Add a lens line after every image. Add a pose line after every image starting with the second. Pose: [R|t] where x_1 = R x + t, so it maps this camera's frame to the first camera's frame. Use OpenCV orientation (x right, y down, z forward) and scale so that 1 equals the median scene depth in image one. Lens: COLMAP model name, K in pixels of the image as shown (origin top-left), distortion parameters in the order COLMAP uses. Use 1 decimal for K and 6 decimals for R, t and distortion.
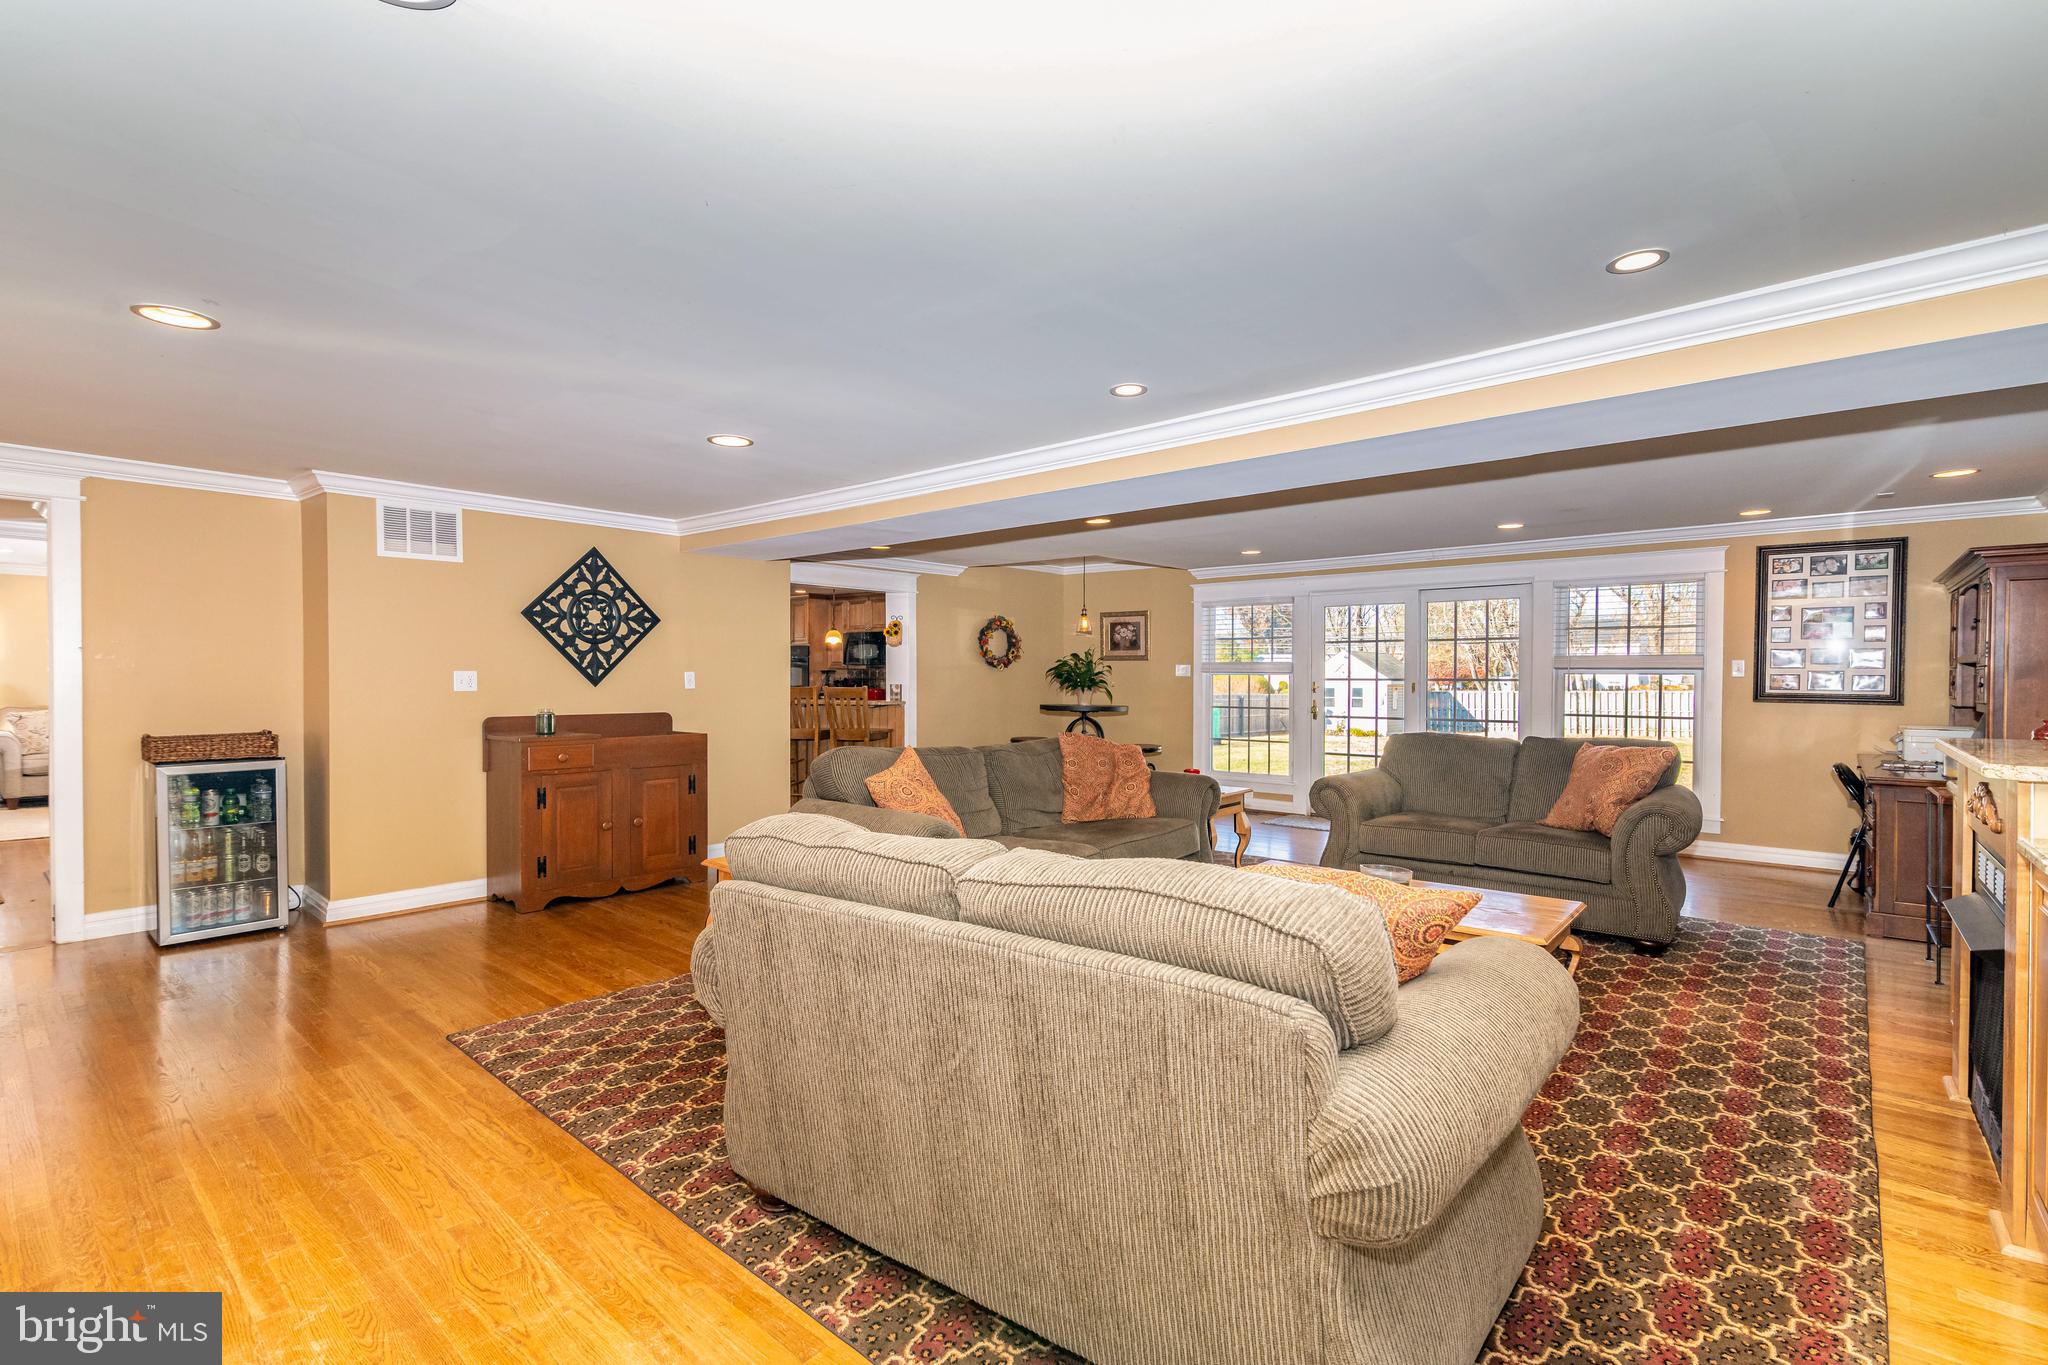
lens RADIAL K [[950.2, 0, 1043.1], [0, 950.2, 689.8], [0, 0, 1]] dist [0.002509, 0.000062]
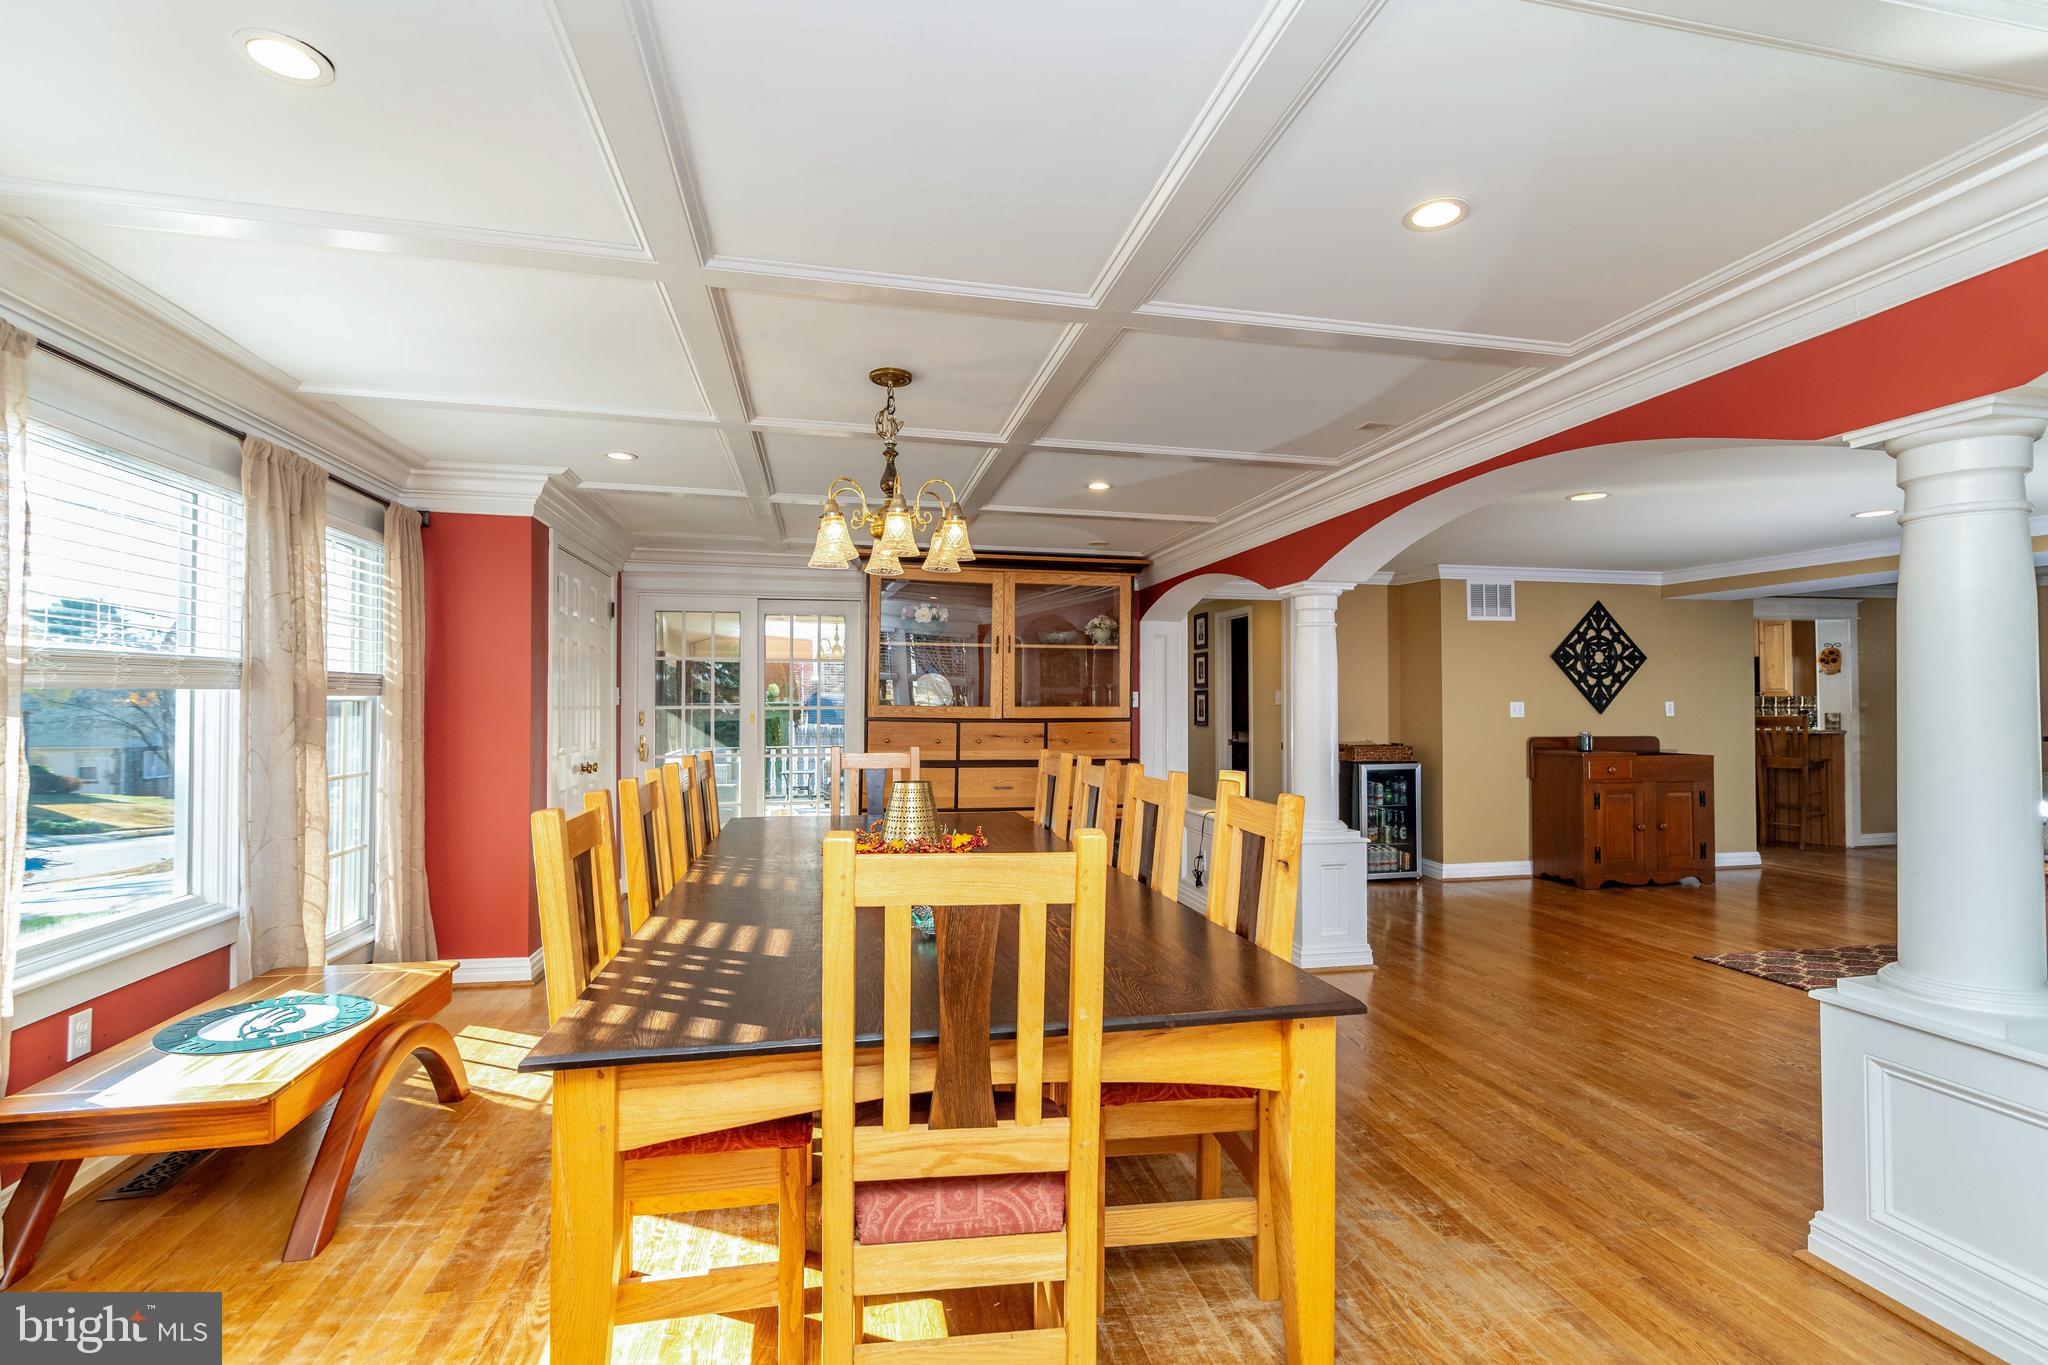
lens RADIAL K [[950.2, 0, 1028.1], [0, 950.2, 692.1], [0, 0, 1]] dist [0.002509, 0.000062]
pose [[0.785841, -0.012652, -0.618299, -0.297654], [-0.005512, 0.999608, -0.027460, 0.006218], [0.618404, 0.024987, 0.785463, -0.428920]]
